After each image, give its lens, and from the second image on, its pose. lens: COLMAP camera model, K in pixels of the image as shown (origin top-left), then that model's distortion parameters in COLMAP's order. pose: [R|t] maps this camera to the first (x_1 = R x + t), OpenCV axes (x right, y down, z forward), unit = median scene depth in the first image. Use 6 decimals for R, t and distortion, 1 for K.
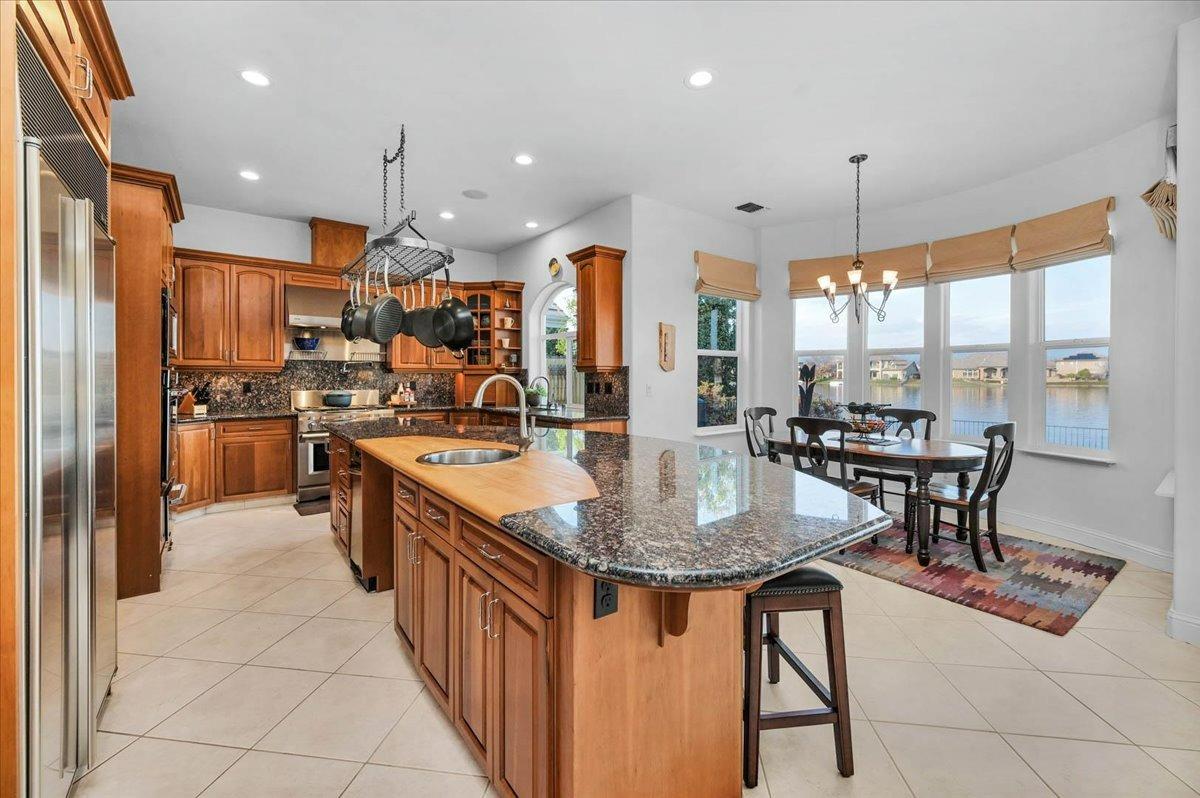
lens RADIAL K [[478.8, 0, 601.7], [0, 478.8, 380.3], [0, 0, 1]] dist [0.001785, 0.000022]
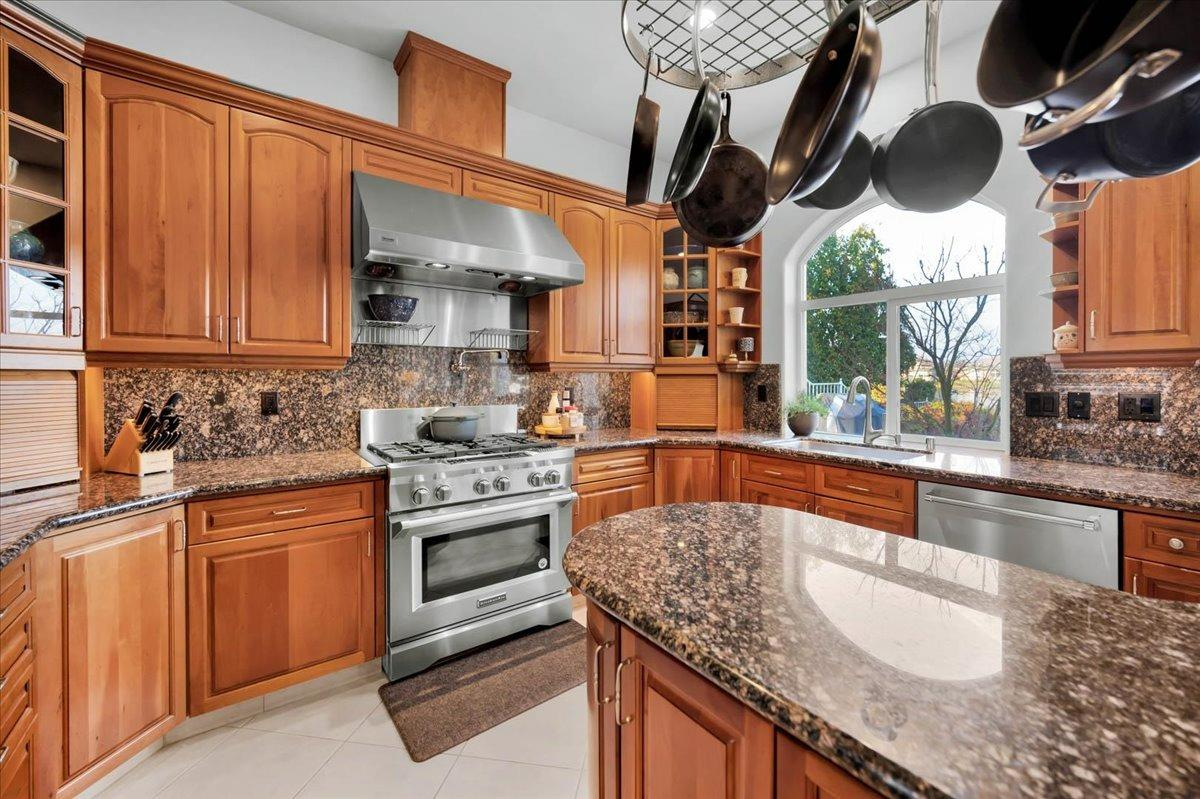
lens RADIAL K [[478.2, 0, 596.8], [0, 478.2, 383.0], [0, 0, 1]] dist [0.000087, 0.000002]
pose [[0.999279, 0.000181, -0.037969, -0.402676], [-0.000025, 0.999992, 0.004091, -0.005942], [0.037969, -0.004087, 0.999271, 0.545258]]
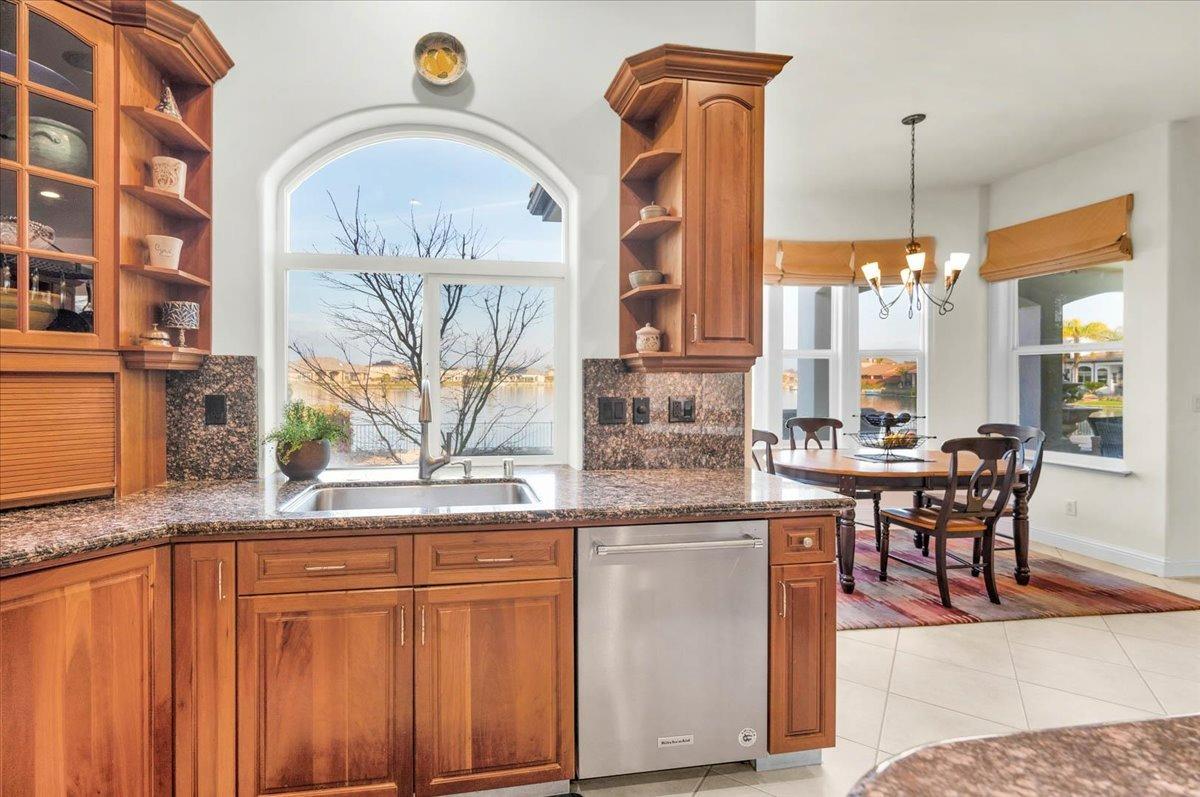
lens RADIAL K [[561.7, 0, 598.3], [0, 561.7, 382.7], [0, 0, 1]] dist [0.002748, 0.000187]
pose [[0.458357, -0.003911, 0.888760, -0.437261], [0.002558, 0.999992, 0.003082, -0.009690], [-0.888765, 0.000861, 0.458363, 0.773552]]
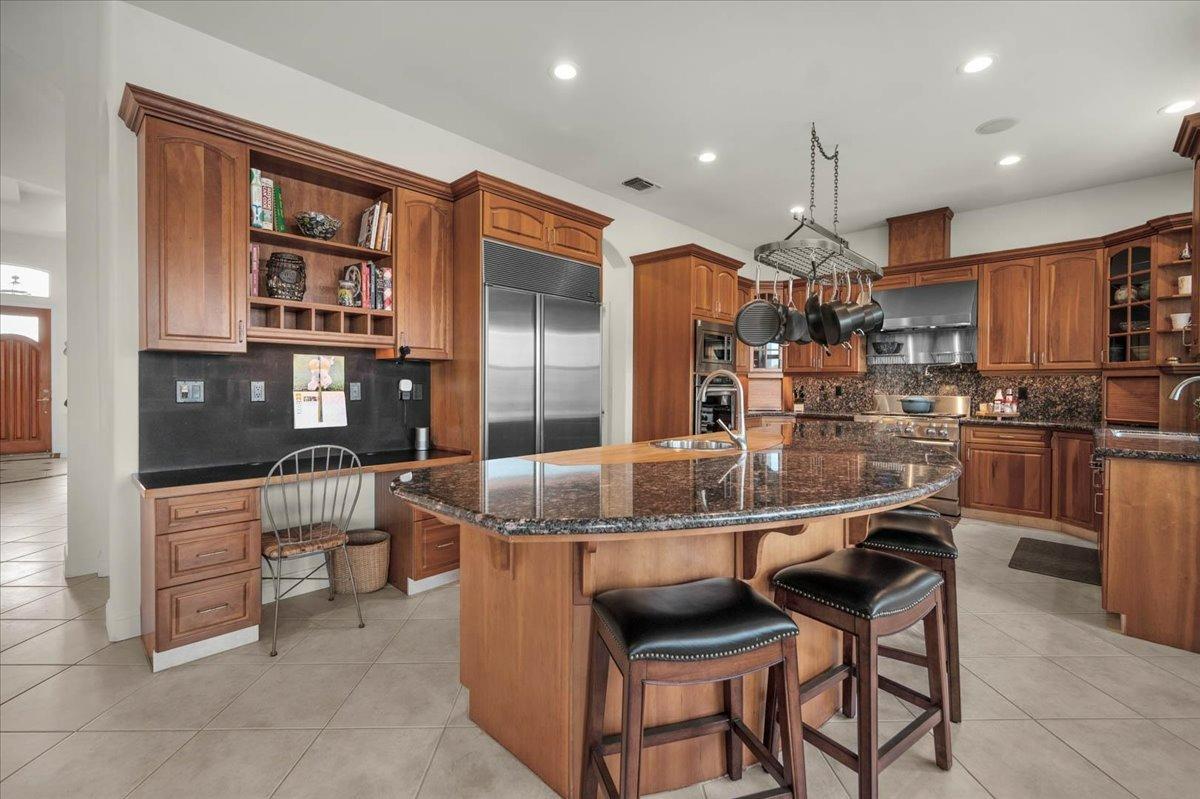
lens RADIAL K [[530.9, 0, 597.5], [0, 530.9, 383.4], [0, 0, 1]] dist [-0.000154, 0.000381]
pose [[0.146644, -0.000447, -0.989189, 0.391379], [-0.009976, 0.999948, -0.001931, 0.005860], [0.989139, 0.010152, 0.146632, 0.253450]]
